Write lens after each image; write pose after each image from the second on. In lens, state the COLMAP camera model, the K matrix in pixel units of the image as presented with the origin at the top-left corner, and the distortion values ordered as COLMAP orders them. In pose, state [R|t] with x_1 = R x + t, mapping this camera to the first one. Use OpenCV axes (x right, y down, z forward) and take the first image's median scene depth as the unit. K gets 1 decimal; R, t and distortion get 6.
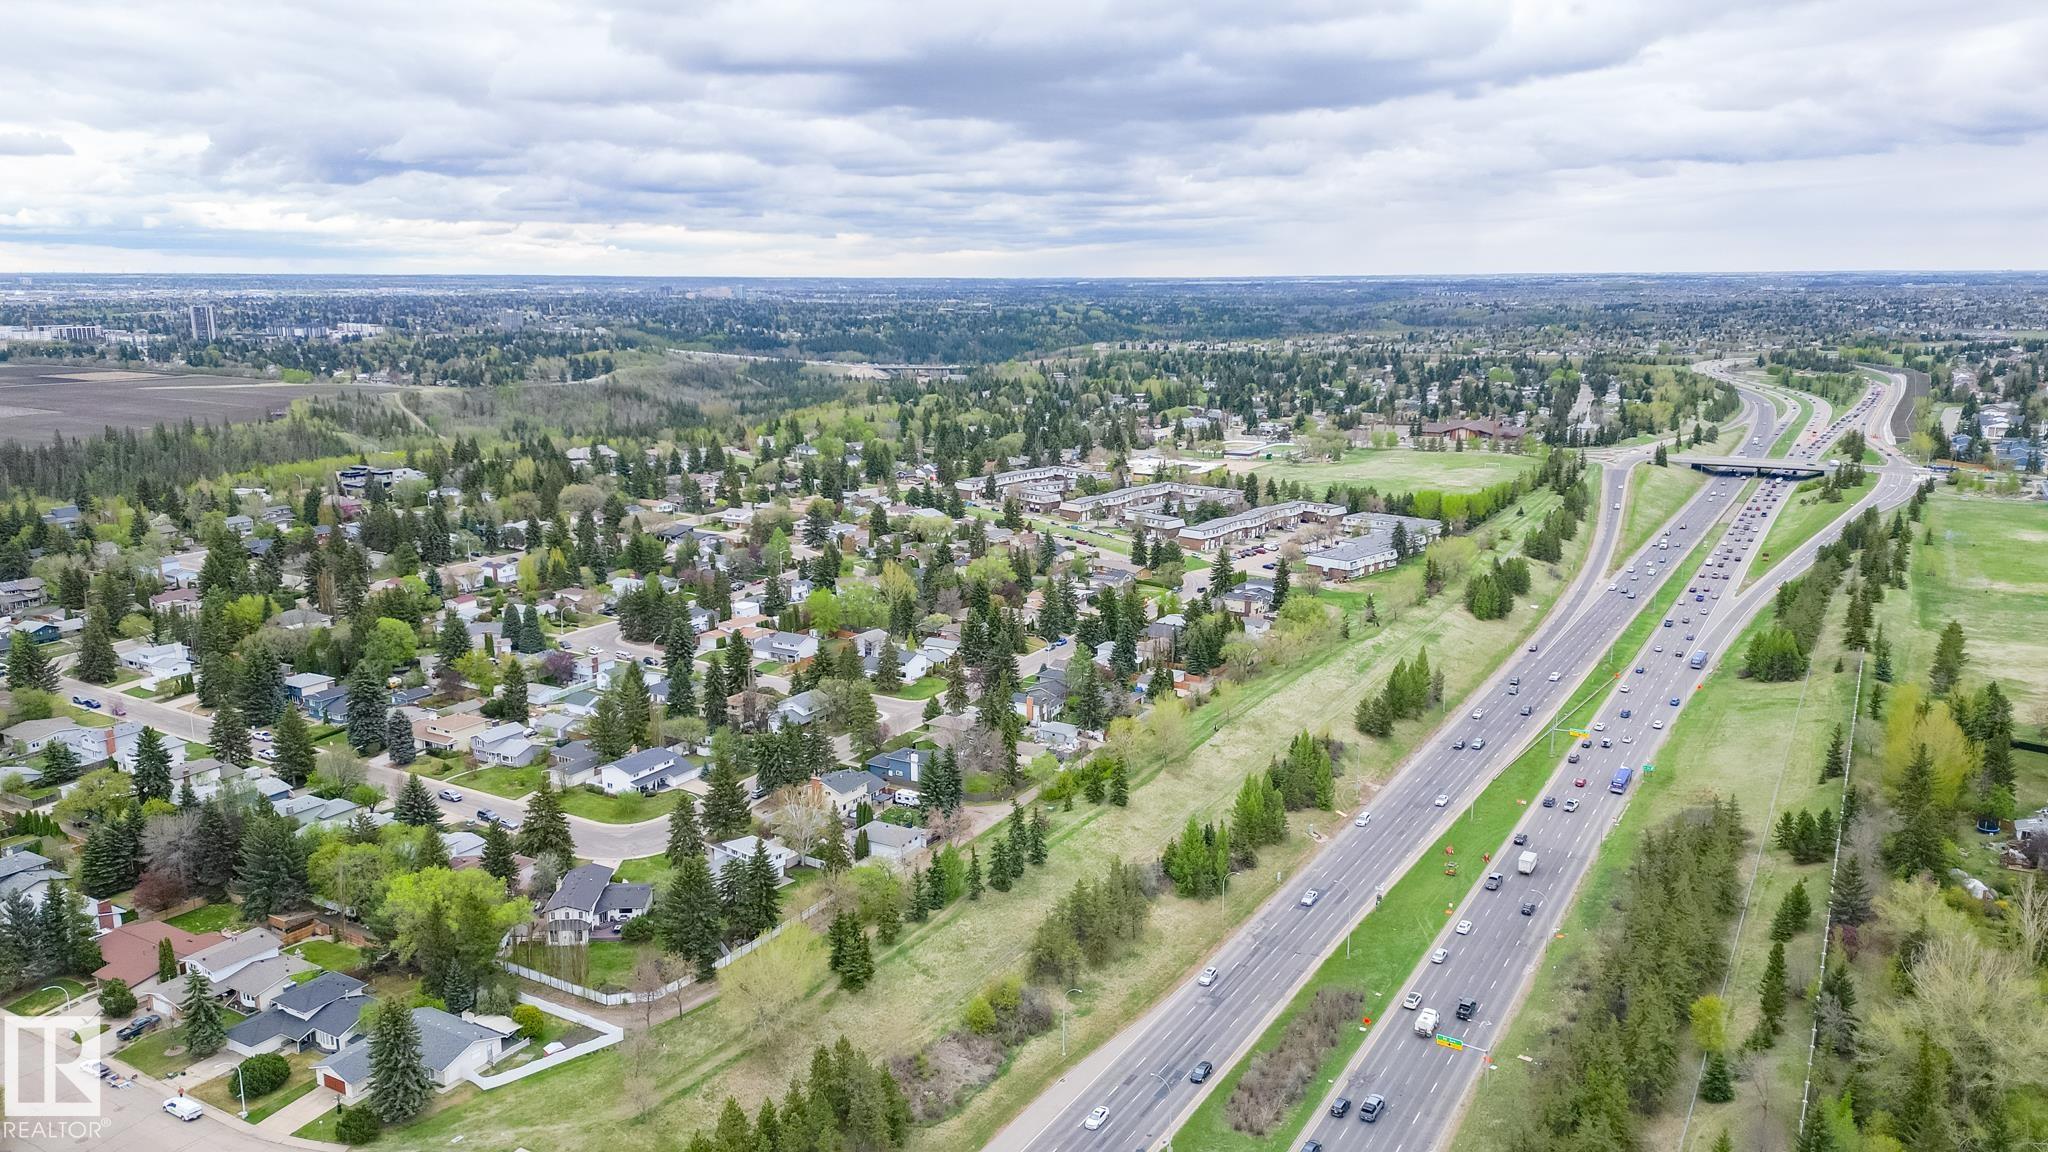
lens RADIAL K [[1446.5, 0, 1004.4], [0, 1446.5, 571.3], [0, 0, 1]] dist [0.079103, -0.079578]
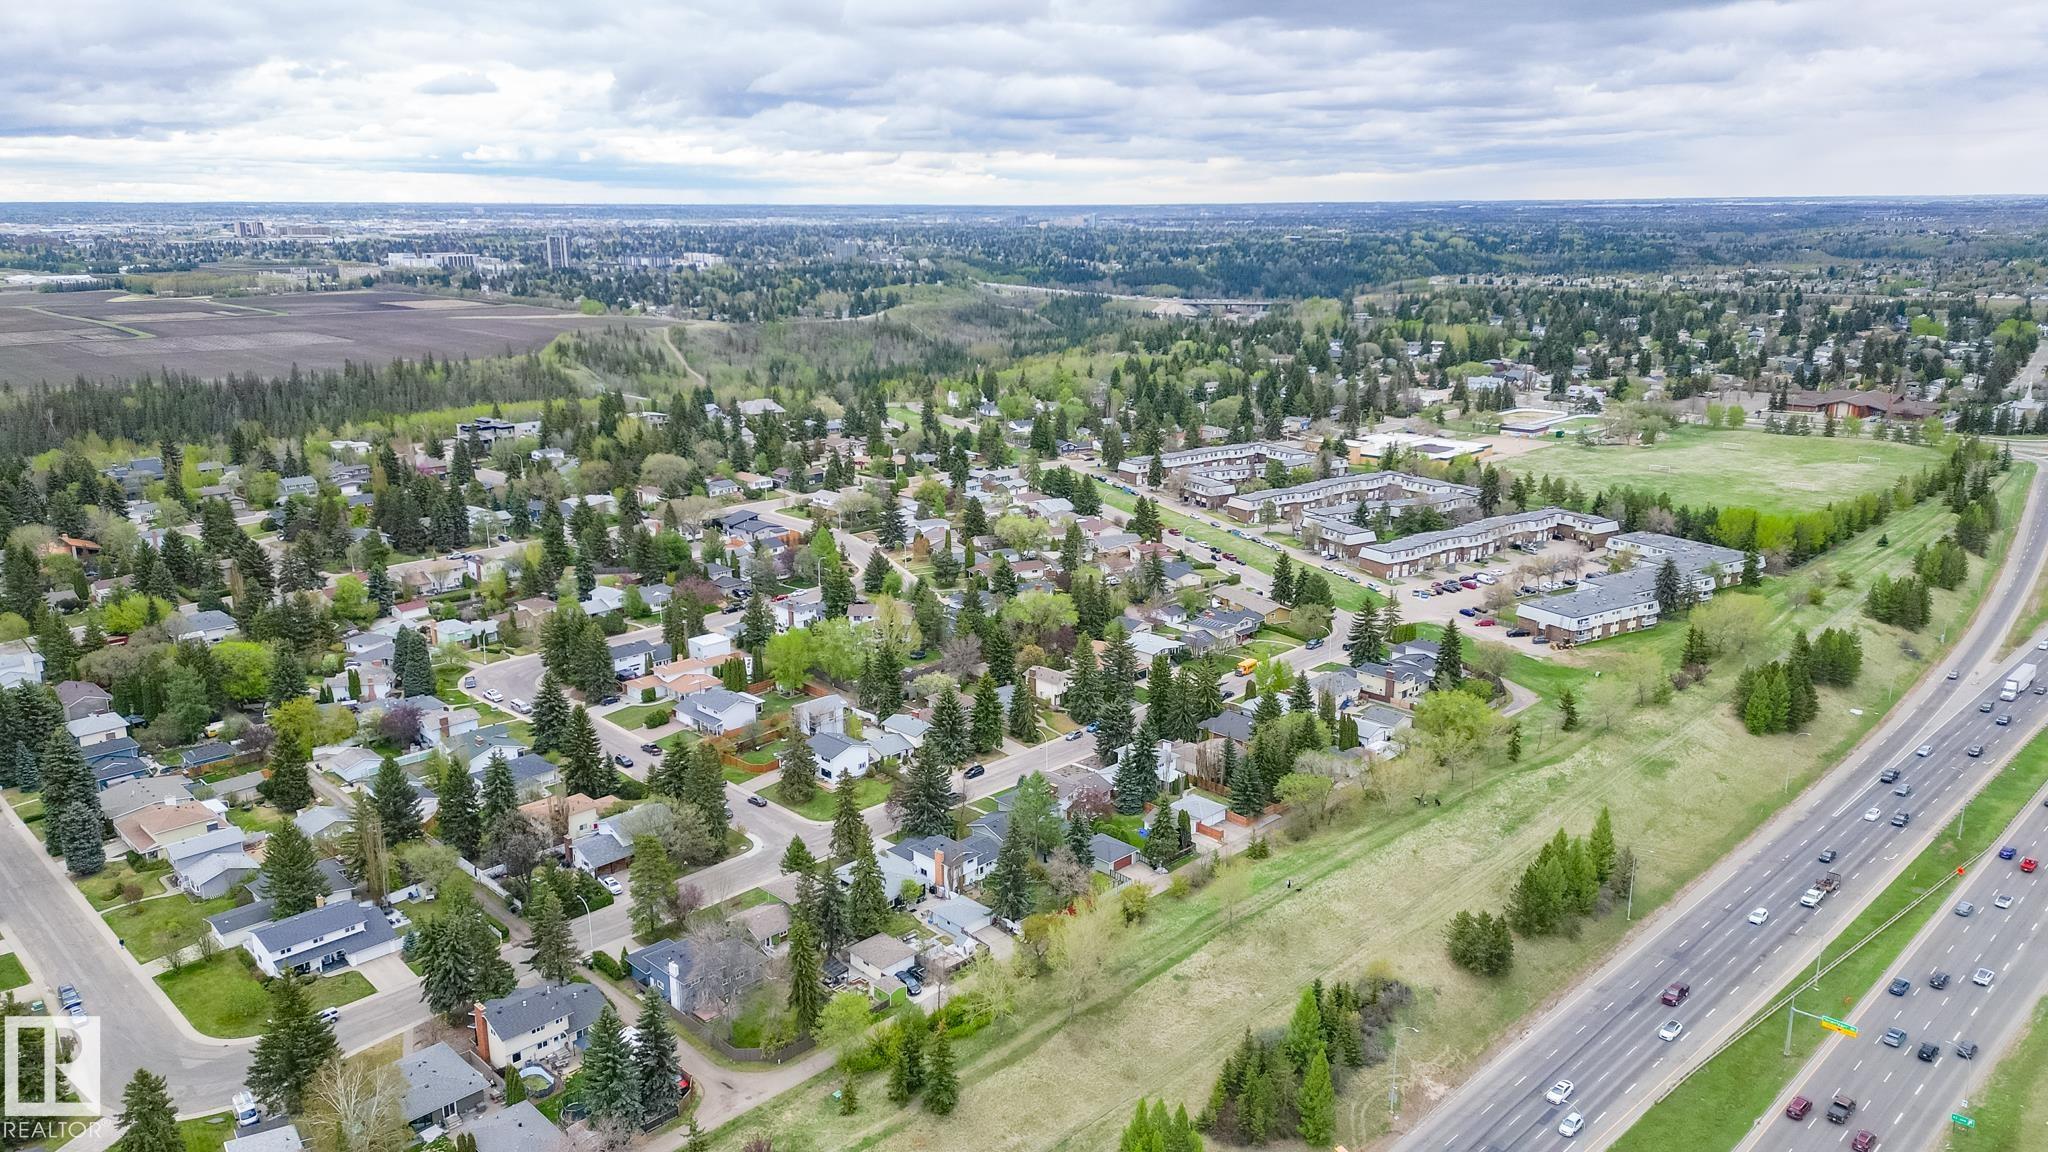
lens RADIAL K [[1446.5, 0, 1011.2], [0, 1446.5, 593.9], [0, 0, 1]] dist [0.079103, -0.079578]
pose [[0.970306, 0.059831, -0.234364, 0.049749], [-0.045171, 0.996701, 0.067434, -0.019342], [0.237625, -0.054845, 0.969807, 0.091866]]
